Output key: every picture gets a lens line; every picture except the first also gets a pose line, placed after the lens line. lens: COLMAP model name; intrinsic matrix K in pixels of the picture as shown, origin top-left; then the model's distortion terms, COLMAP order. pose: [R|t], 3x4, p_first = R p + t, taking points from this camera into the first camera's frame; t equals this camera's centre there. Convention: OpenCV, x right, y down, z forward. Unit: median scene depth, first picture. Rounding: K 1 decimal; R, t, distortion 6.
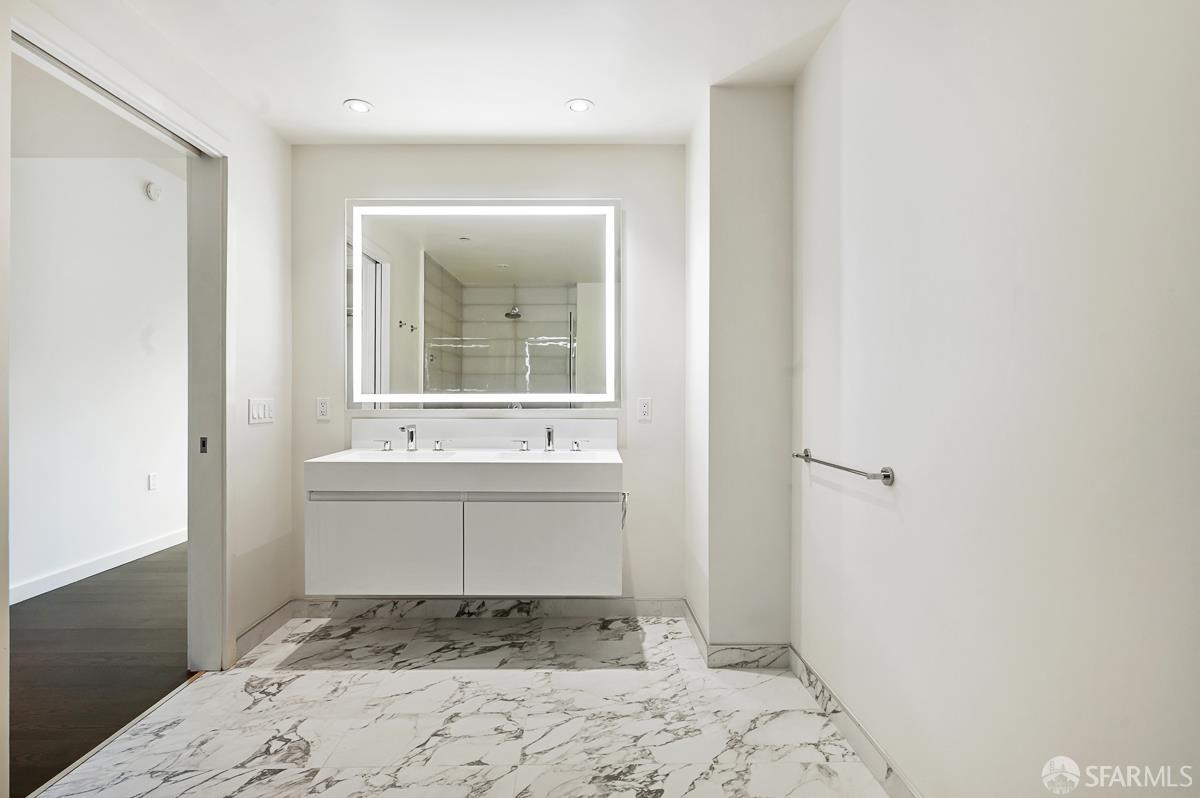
lens RADIAL K [[609.3, 0, 600.0], [0, 609.3, 399.0], [0, 0, 1]] dist [-0.000132, 0.000207]
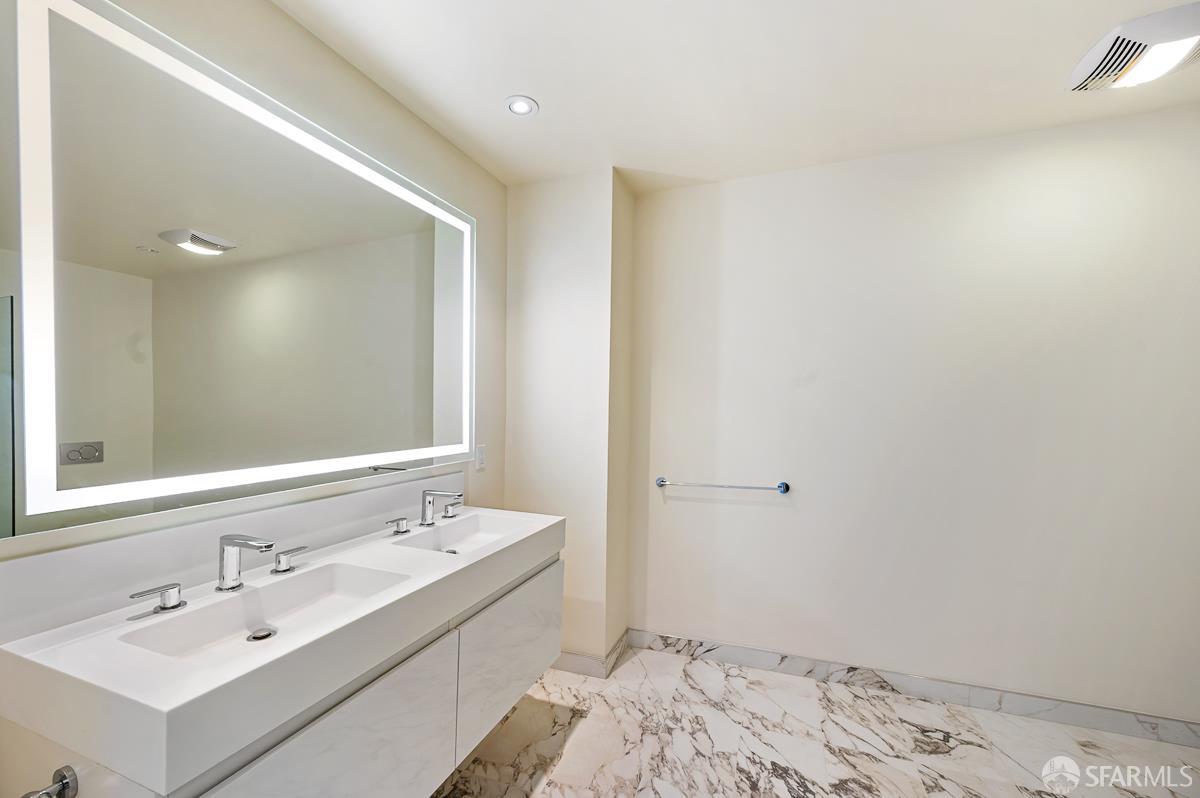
lens RADIAL K [[484.9, 0, 599.9], [0, 484.9, 427.9], [0, 0, 1]] dist [-0.002110, -0.000220]
pose [[0.354737, -0.038873, 0.934157, -0.669892], [0.010573, 0.999238, 0.037567, -0.065802], [-0.934906, -0.003450, 0.354878, 0.701883]]
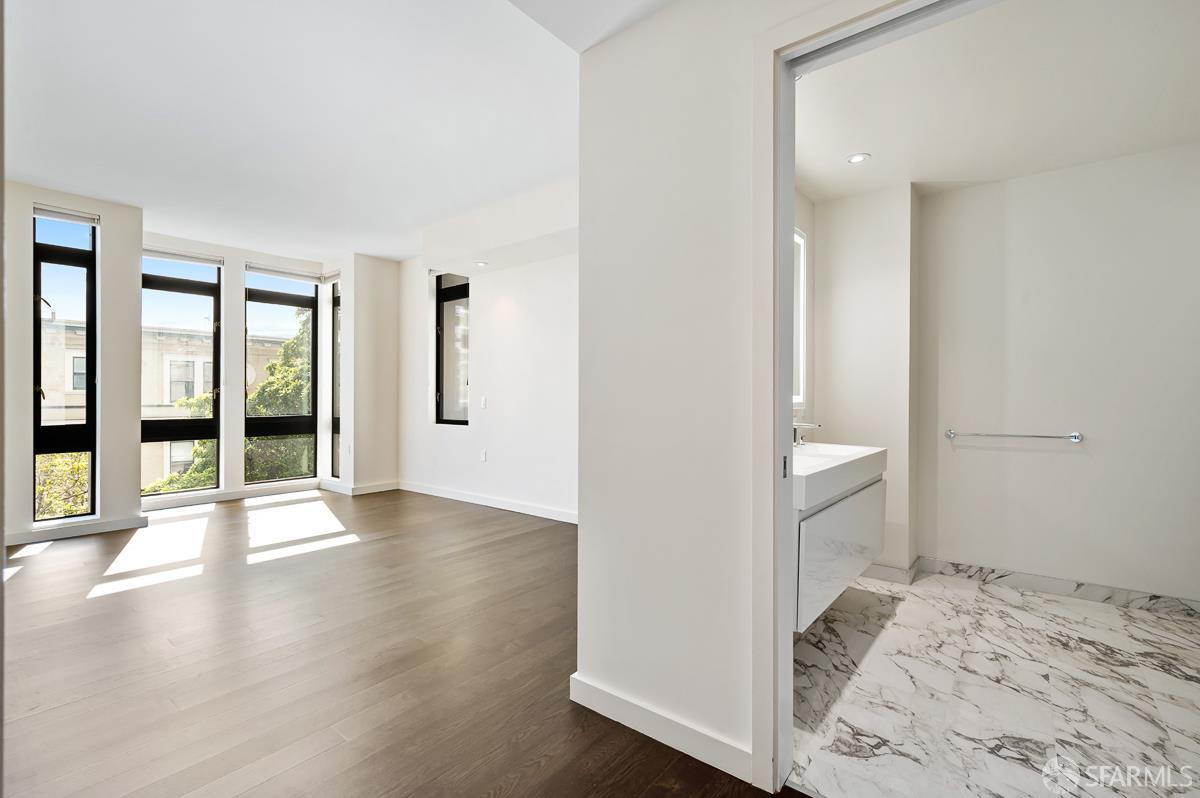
lens RADIAL K [[551.4, 0, 600.0], [0, 551.4, 399.0], [0, 0, 1]] dist [-0.002857, 0.000867]
pose [[0.616385, -0.003843, 0.787436, -1.316232], [0.010949, 0.999933, -0.003691, -0.001235], [-0.787369, 0.010896, 0.616386, 0.783627]]
